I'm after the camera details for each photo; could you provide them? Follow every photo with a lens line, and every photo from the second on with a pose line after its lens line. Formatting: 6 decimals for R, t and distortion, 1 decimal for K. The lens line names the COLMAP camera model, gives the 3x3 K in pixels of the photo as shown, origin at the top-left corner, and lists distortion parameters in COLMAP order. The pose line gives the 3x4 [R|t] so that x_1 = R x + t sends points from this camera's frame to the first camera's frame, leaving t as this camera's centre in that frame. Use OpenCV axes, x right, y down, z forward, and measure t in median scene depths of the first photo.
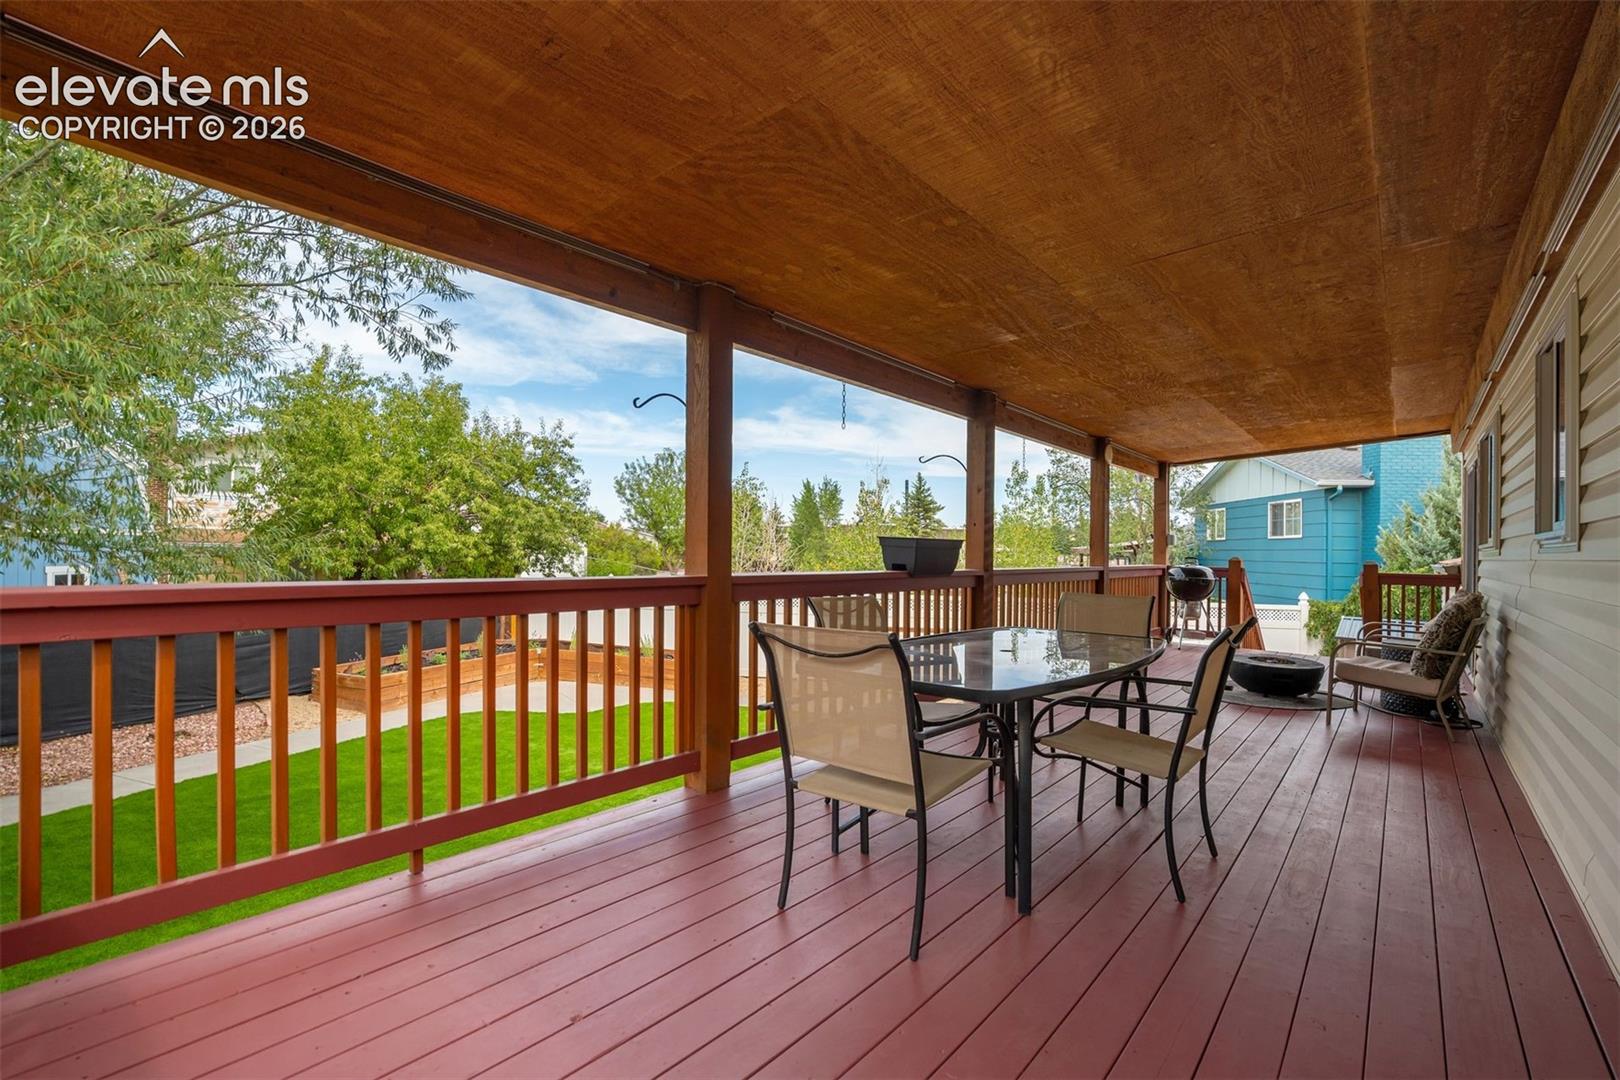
lens RADIAL K [[759.1, 0, 836.1], [0, 759.1, 545.5], [0, 0, 1]] dist [-0.054849, 0.027147]
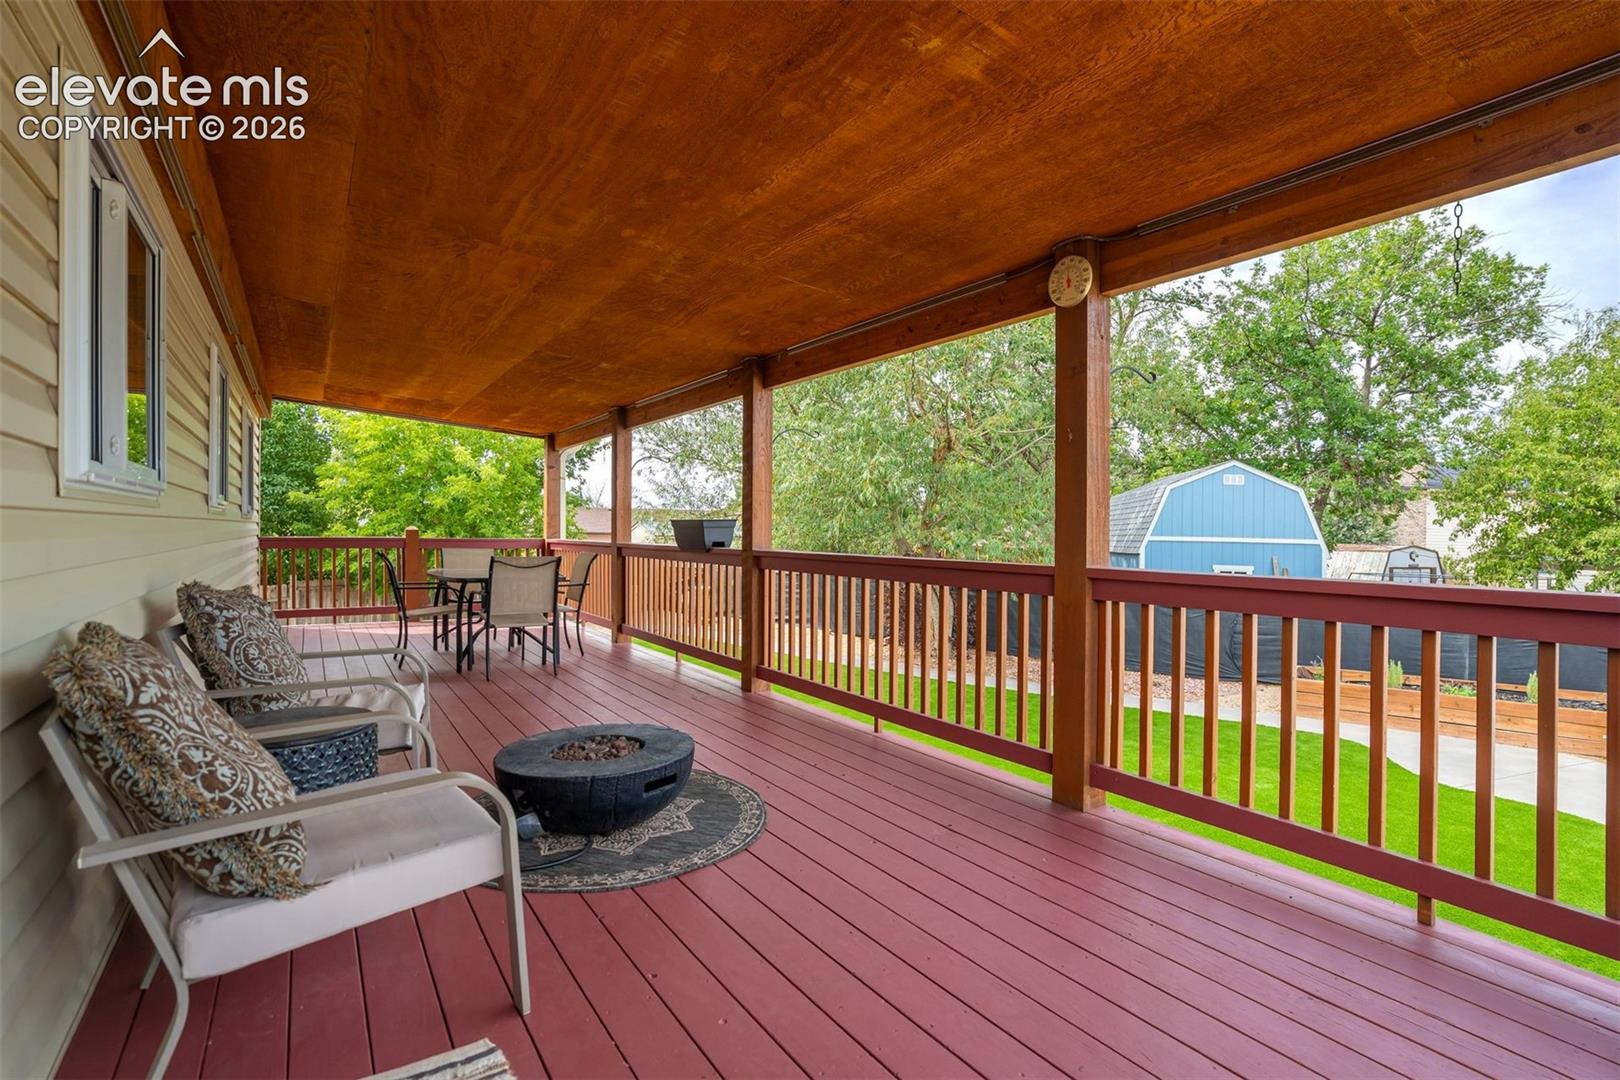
lens RADIAL K [[759.1, 0, 836.1], [0, 759.1, 545.5], [0, 0, 1]] dist [-0.054849, 0.027147]
pose [[-0.293008, -0.002526, -0.956107, 0.817614], [-0.012071, 0.999927, 0.001058, 0.019478], [0.956034, 0.011852, -0.293017, 1.057531]]
